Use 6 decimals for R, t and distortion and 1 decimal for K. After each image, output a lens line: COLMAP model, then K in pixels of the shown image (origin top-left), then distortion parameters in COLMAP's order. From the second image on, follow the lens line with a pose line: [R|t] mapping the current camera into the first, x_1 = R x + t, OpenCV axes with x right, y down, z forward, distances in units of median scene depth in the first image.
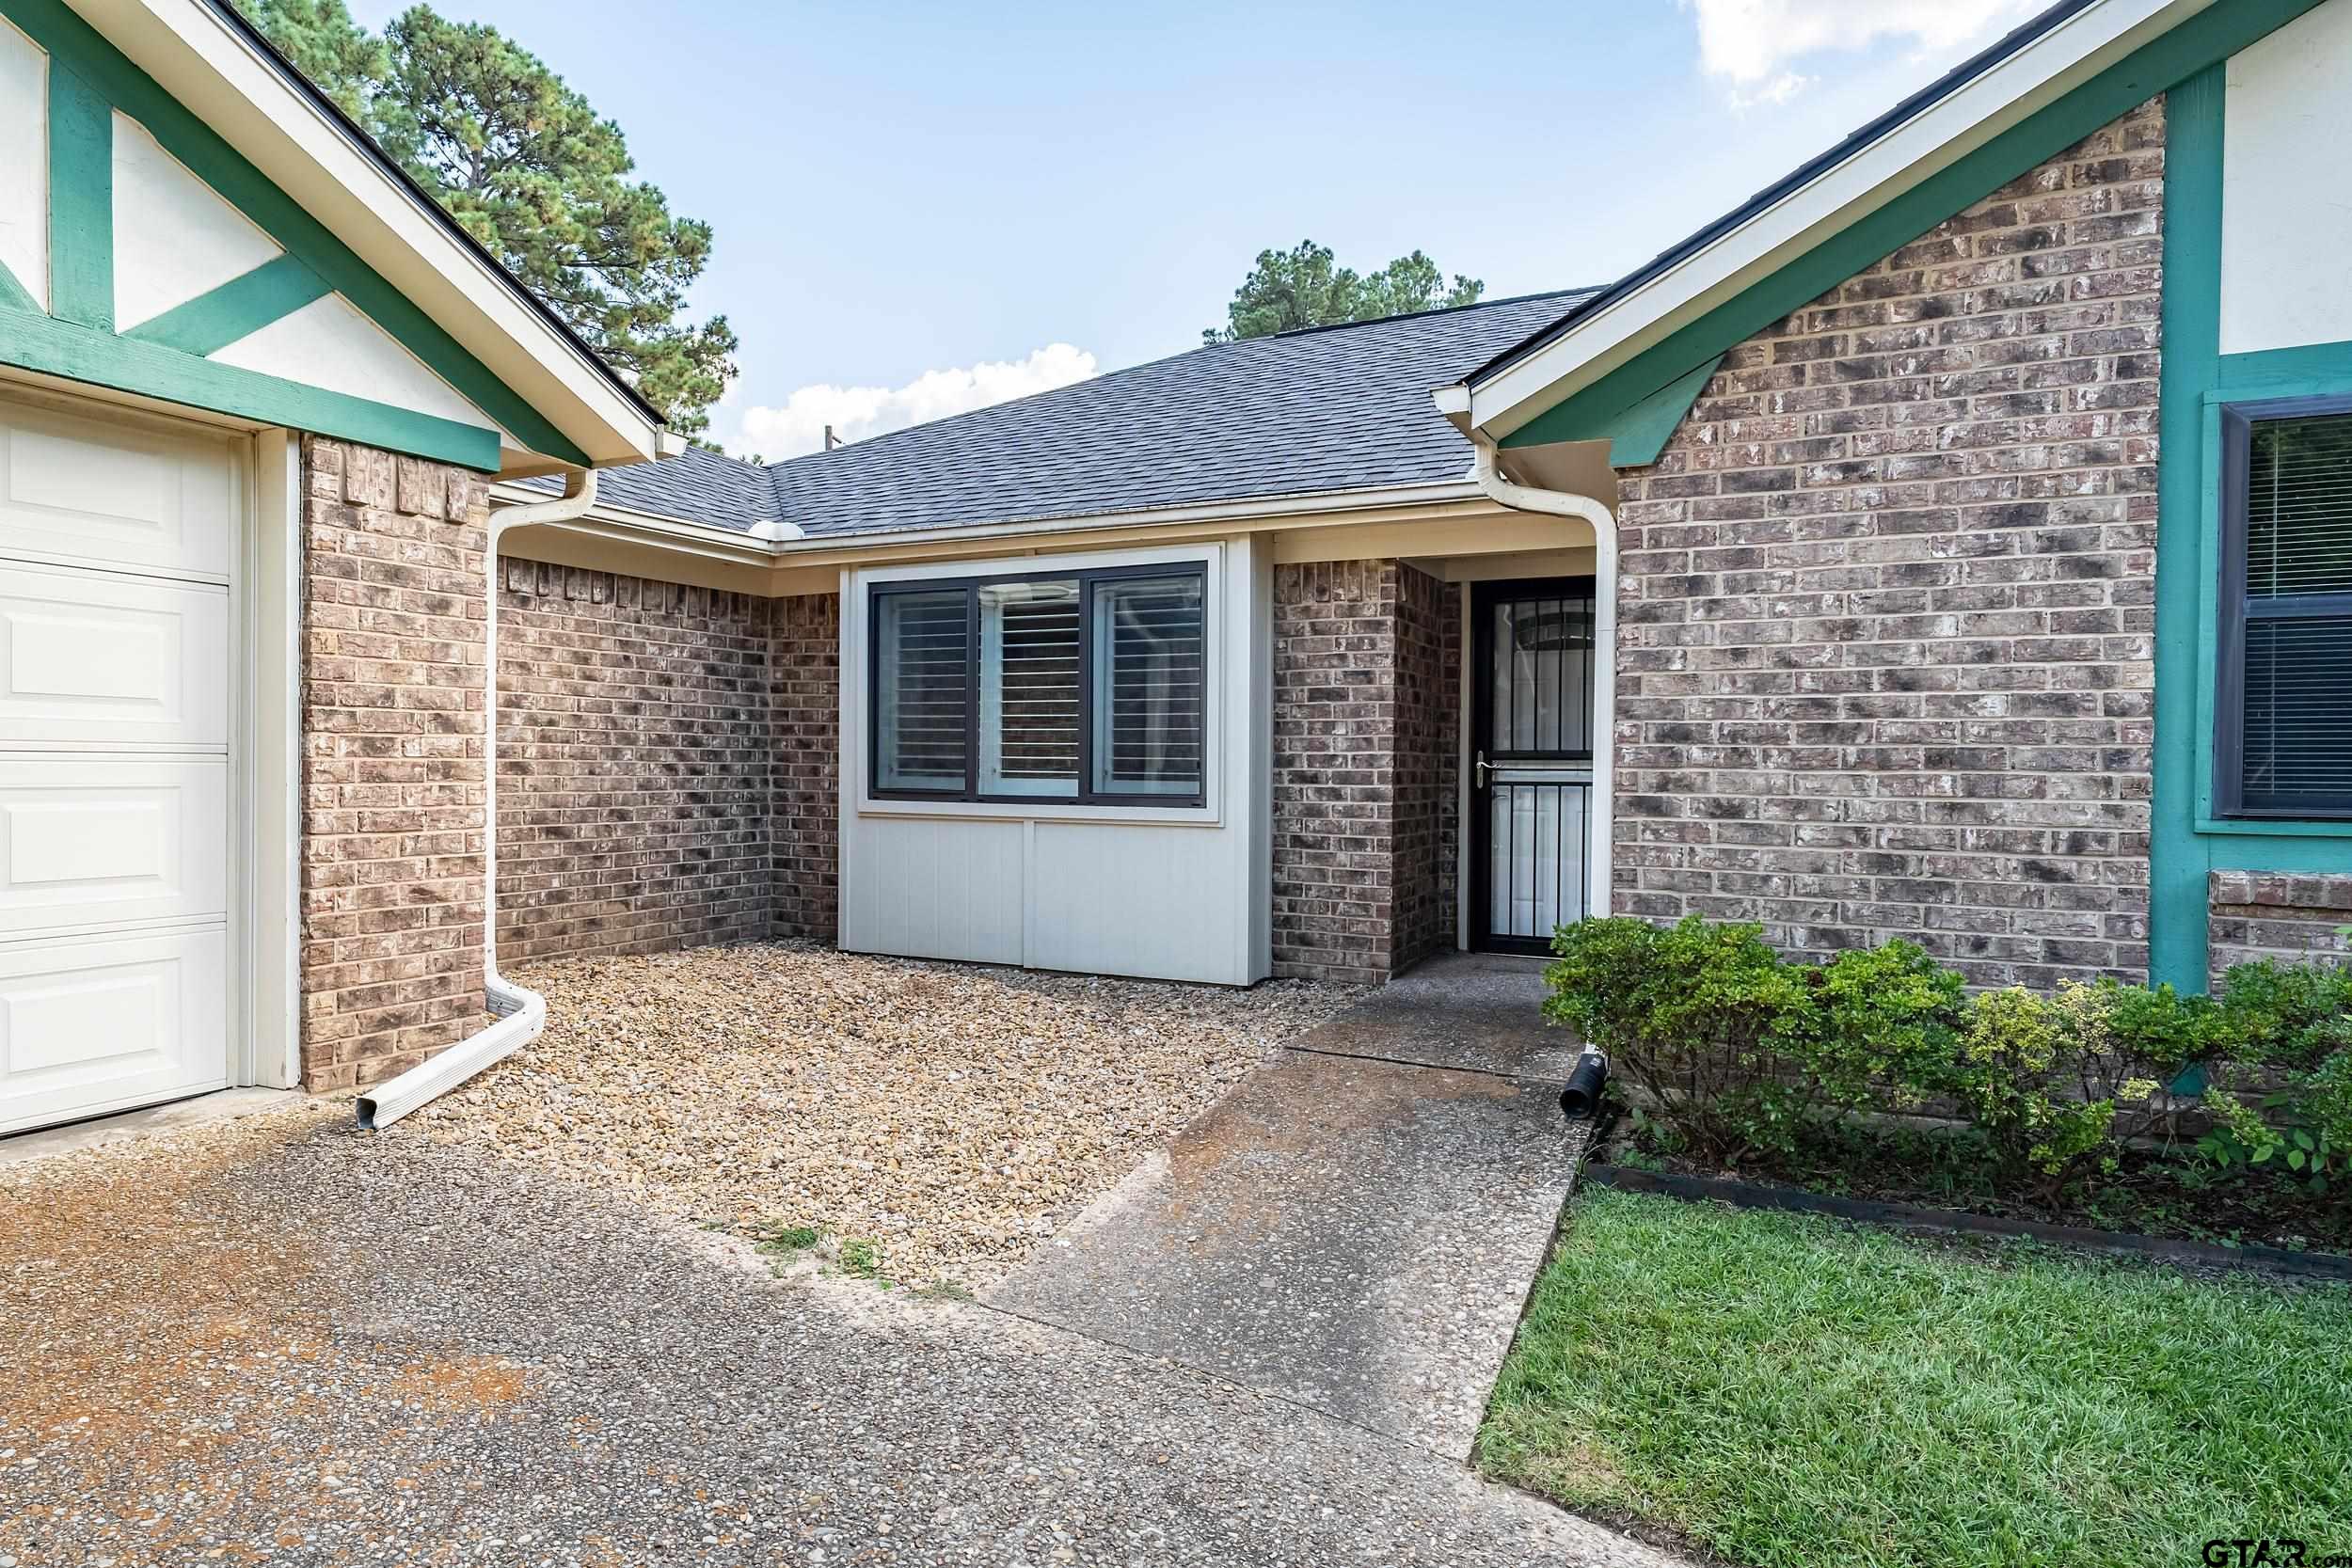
lens RADIAL K [[1303.7, 0, 1177.6], [0, 1303.7, 778.7], [0, 0, 1]] dist [0.011910, -0.002104]
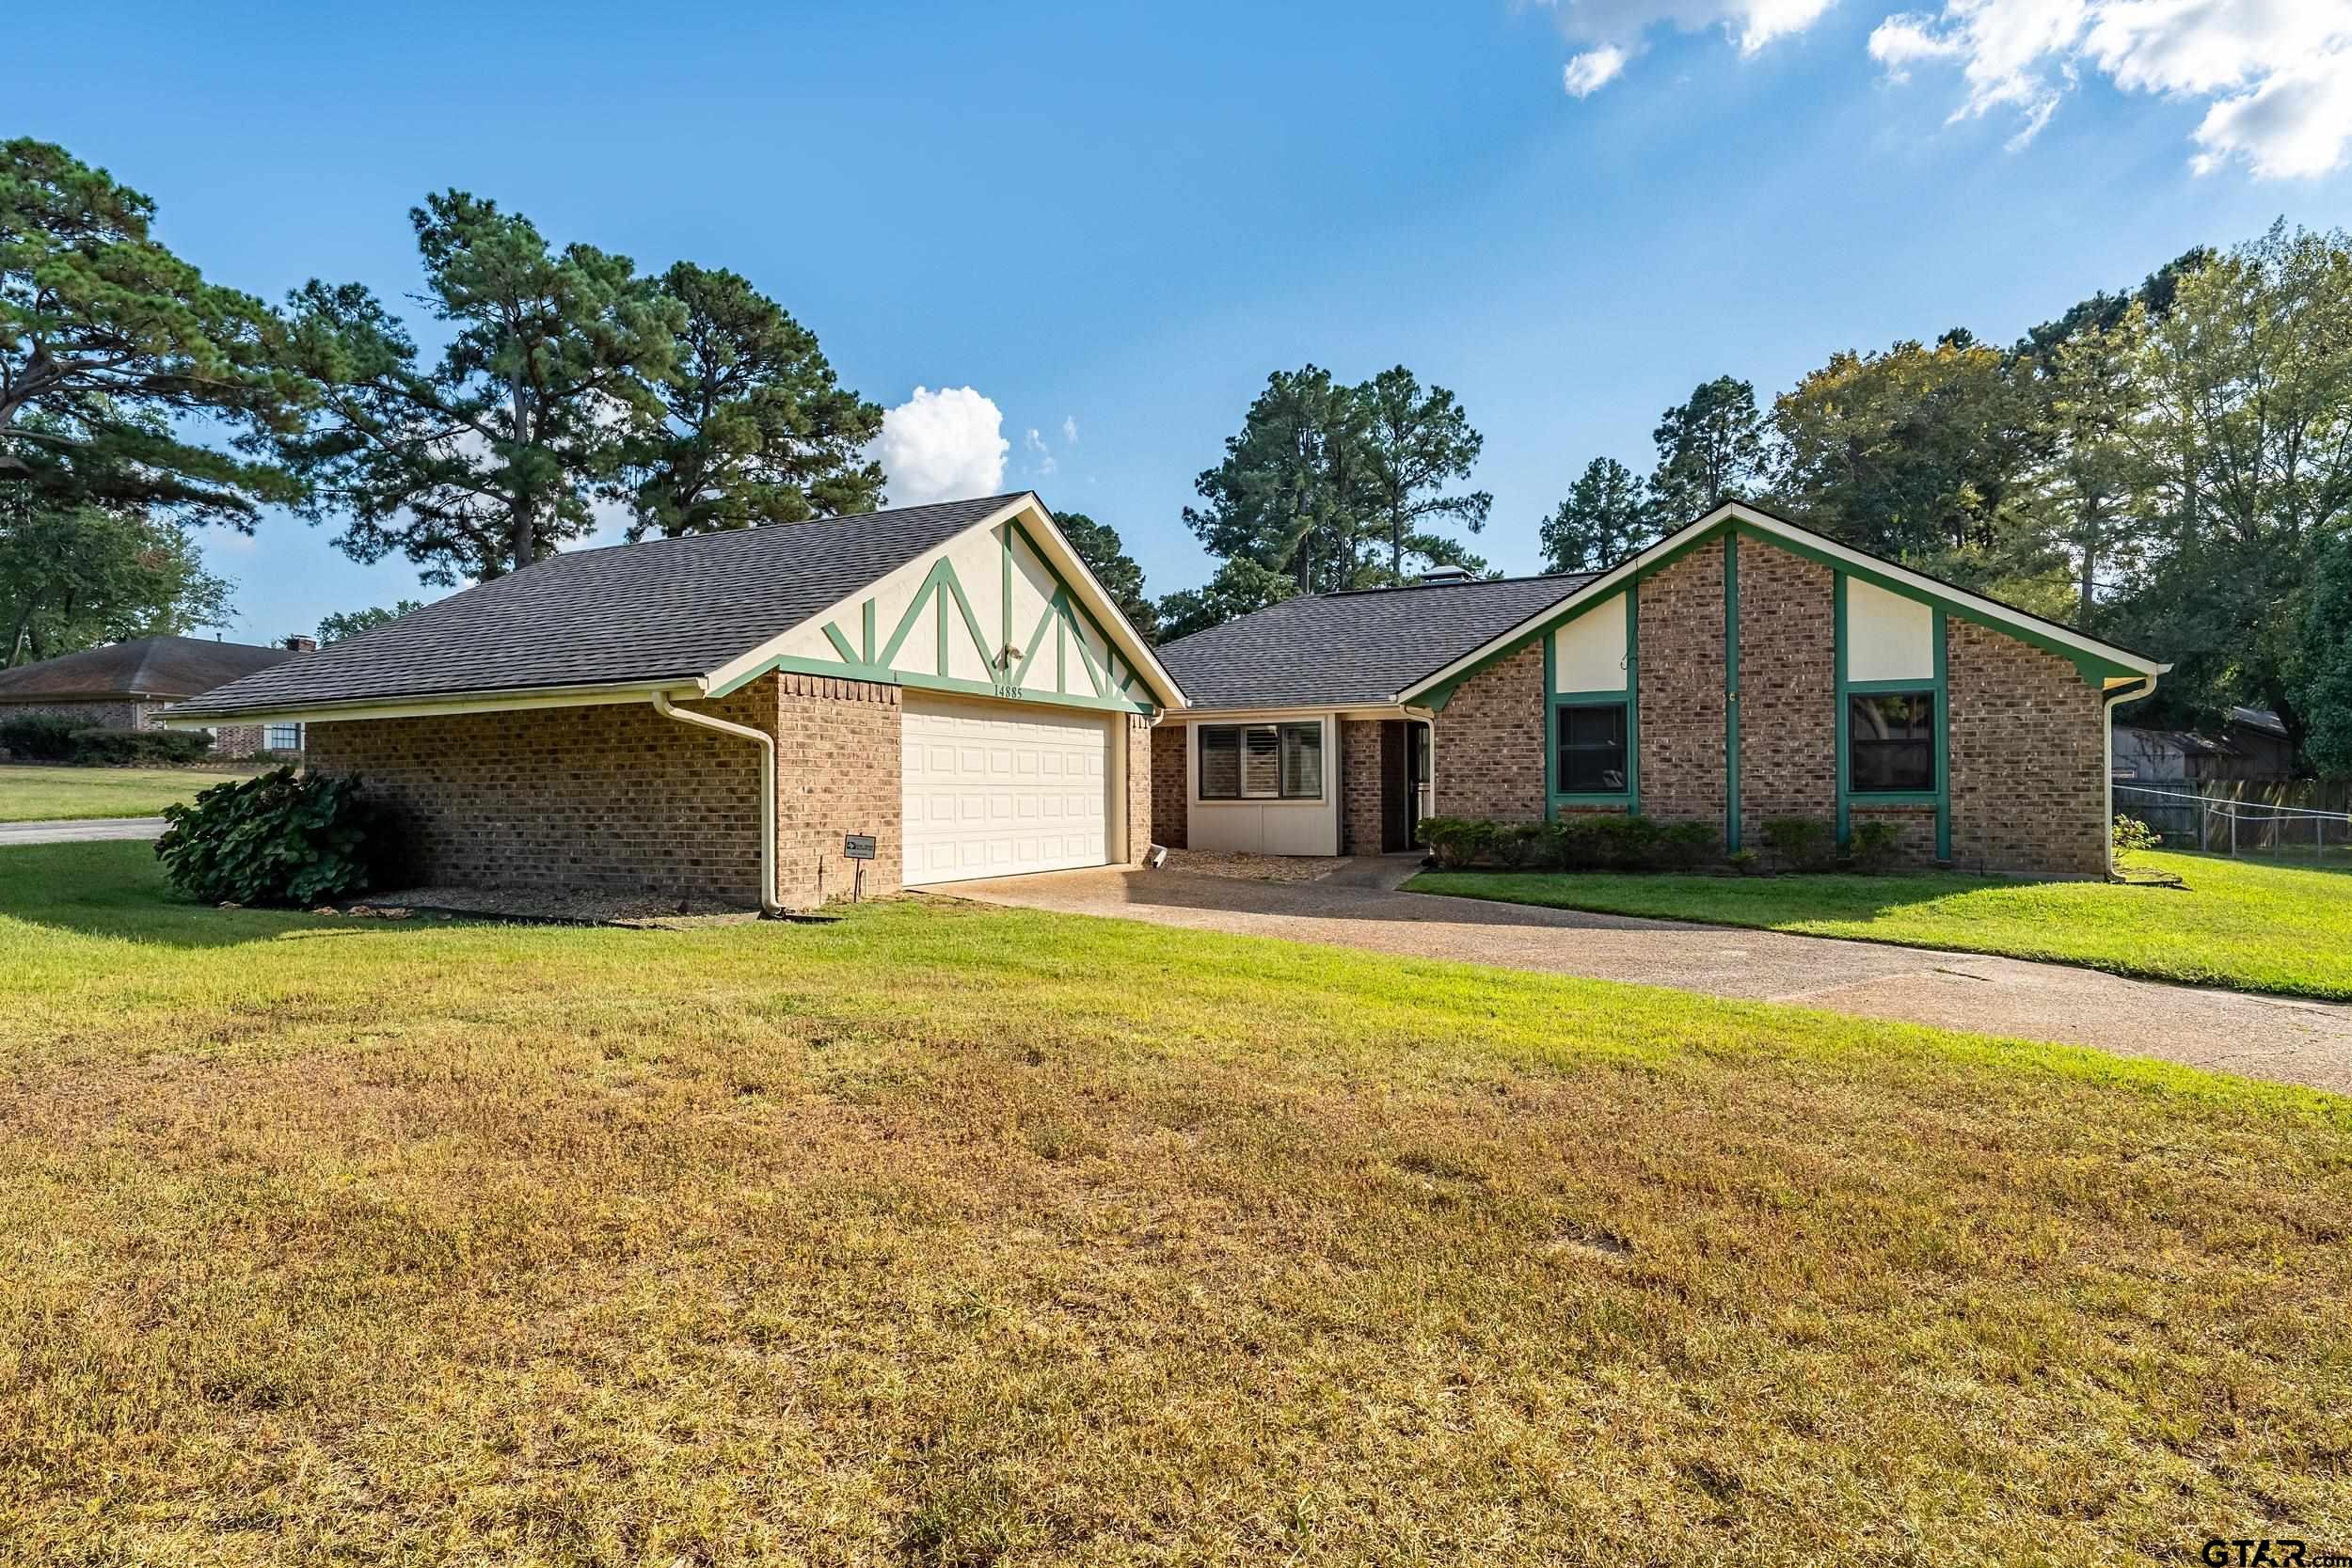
lens RADIAL K [[1302.2, 0, 1163.5], [0, 1302.2, 785.3], [0, 0, 1]] dist [0.005904, -0.001654]
pose [[0.999823, -0.016893, -0.008280, -0.298603], [0.016753, 0.999721, -0.016645, 0.030502], [0.008559, 0.016504, 0.999827, -1.920918]]
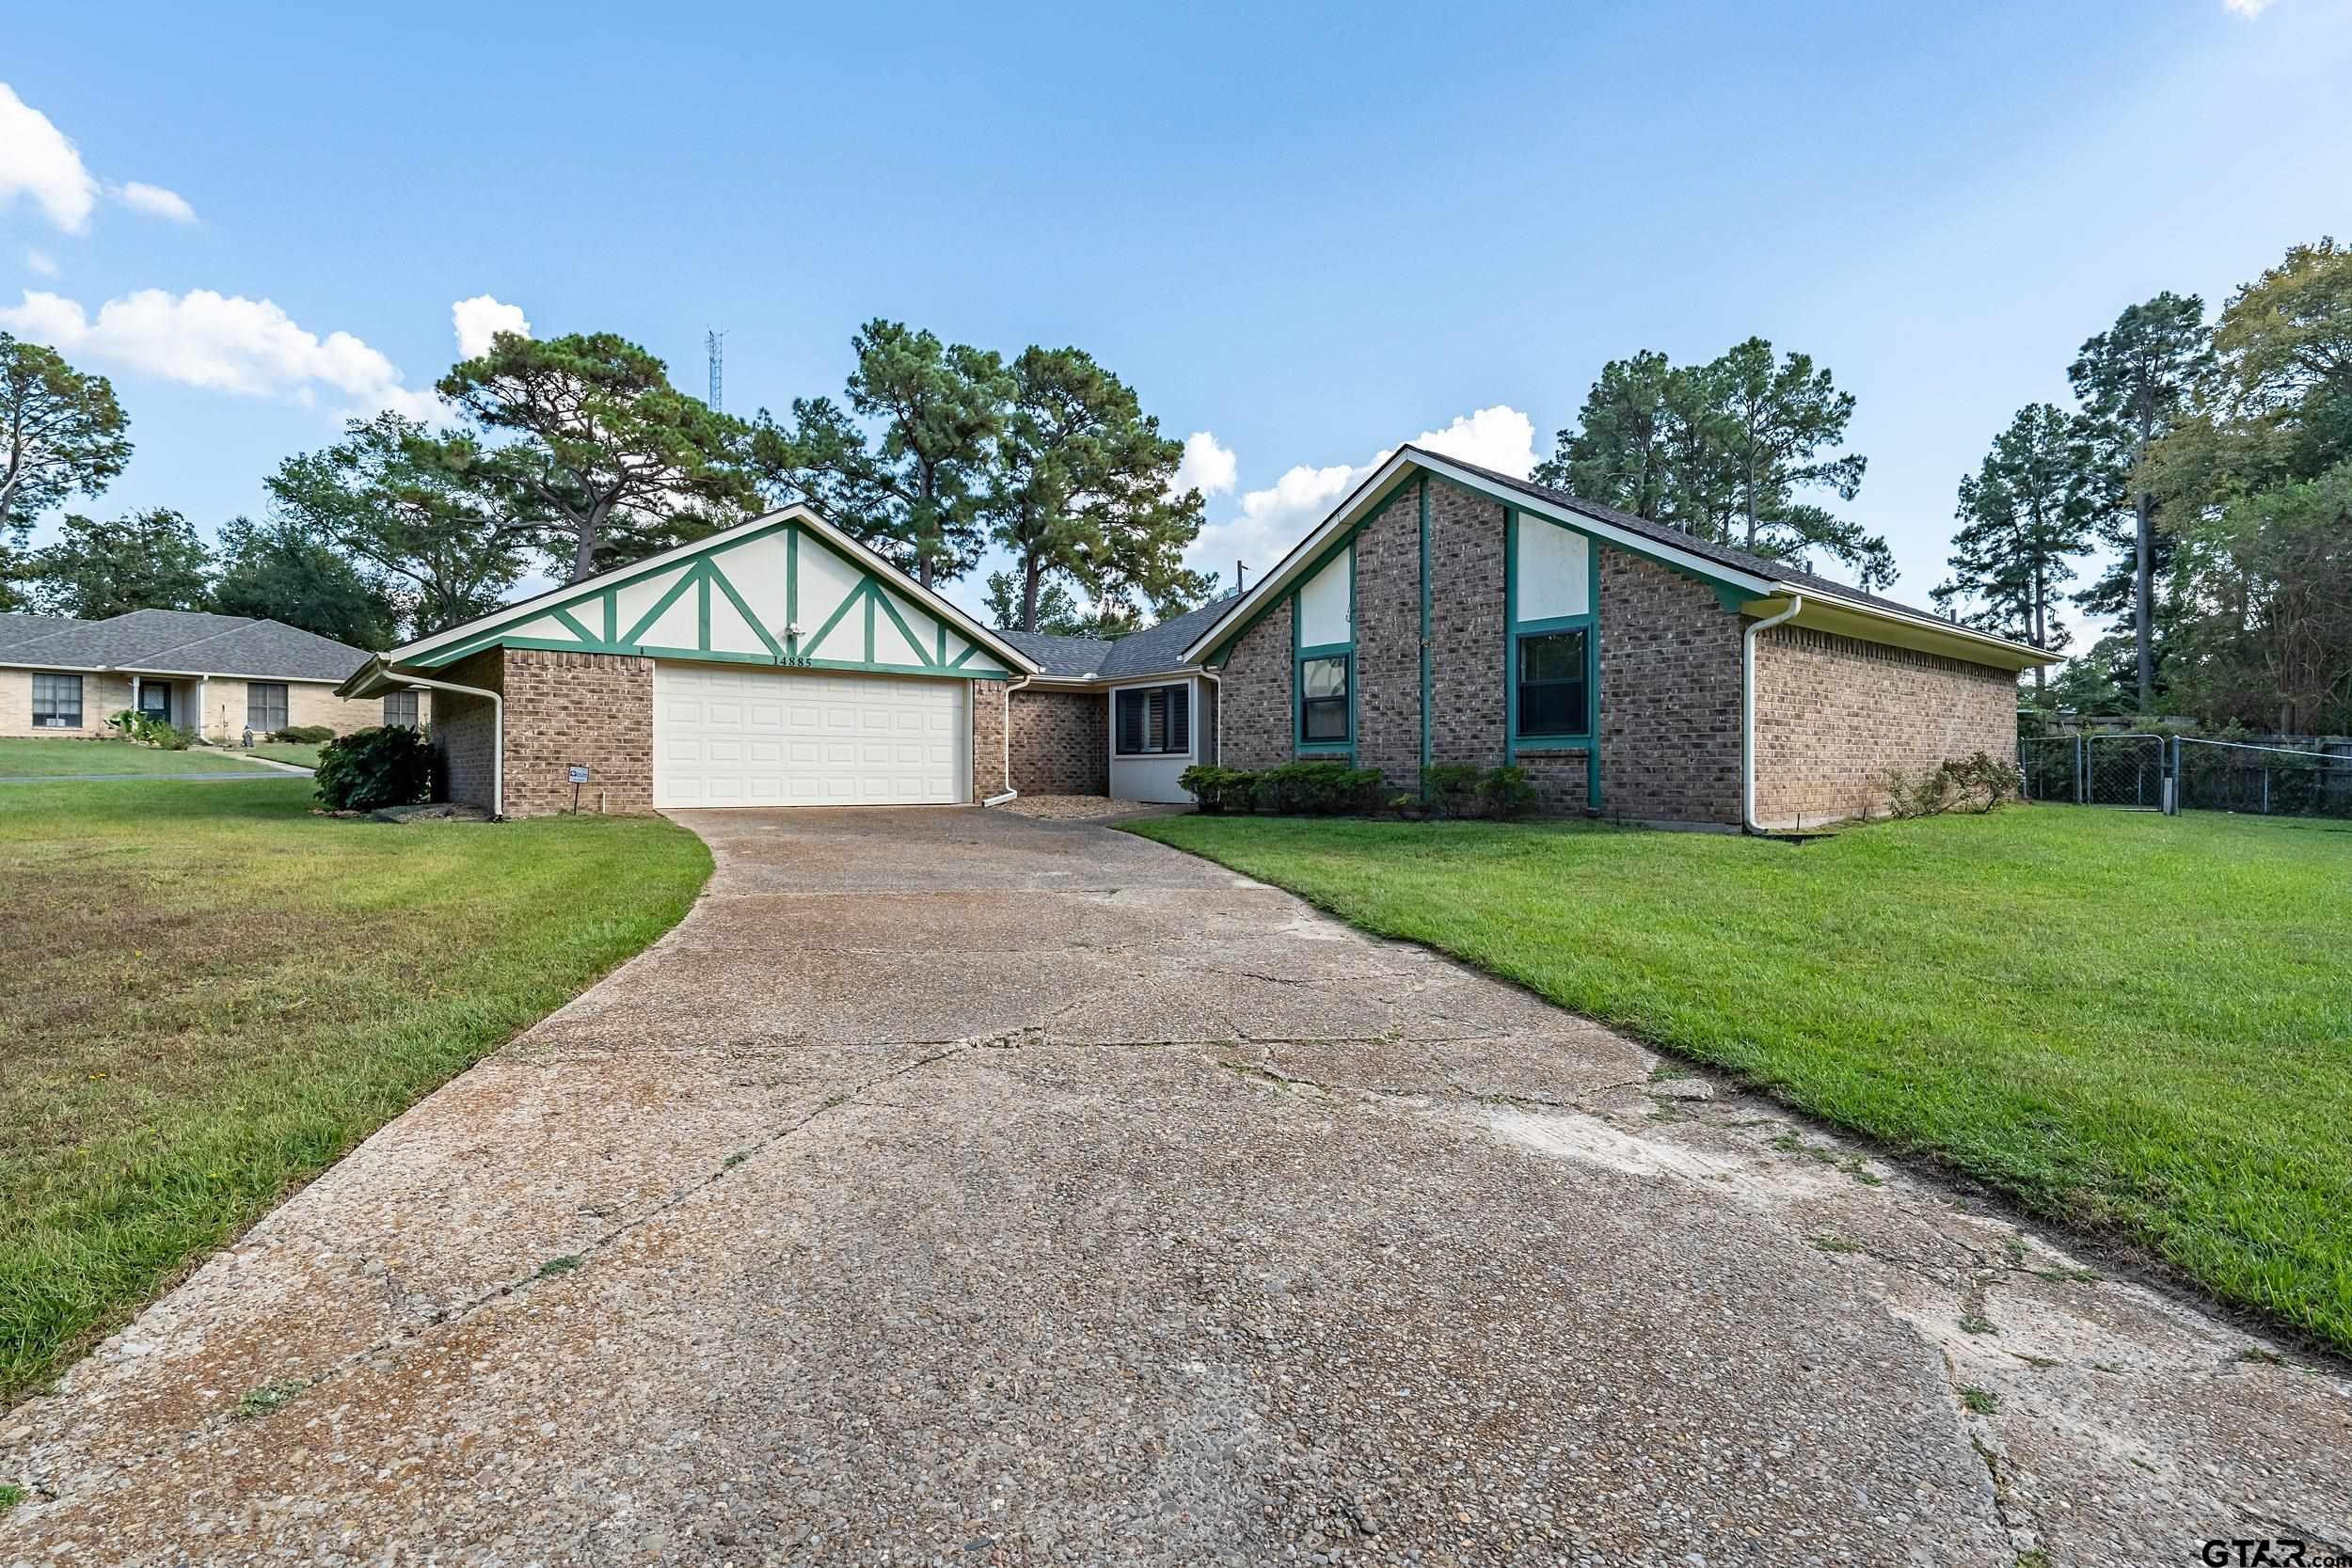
lens RADIAL K [[1125.8, 0, 1150.9], [0, 1125.8, 781.3], [0, 0, 1]] dist [0.003633, -0.003564]
pose [[0.905408, -0.007015, -0.424485, 1.097129], [0.003988, 0.999960, -0.008019, 0.110215], [0.424524, 0.005567, 0.905399, -1.613586]]
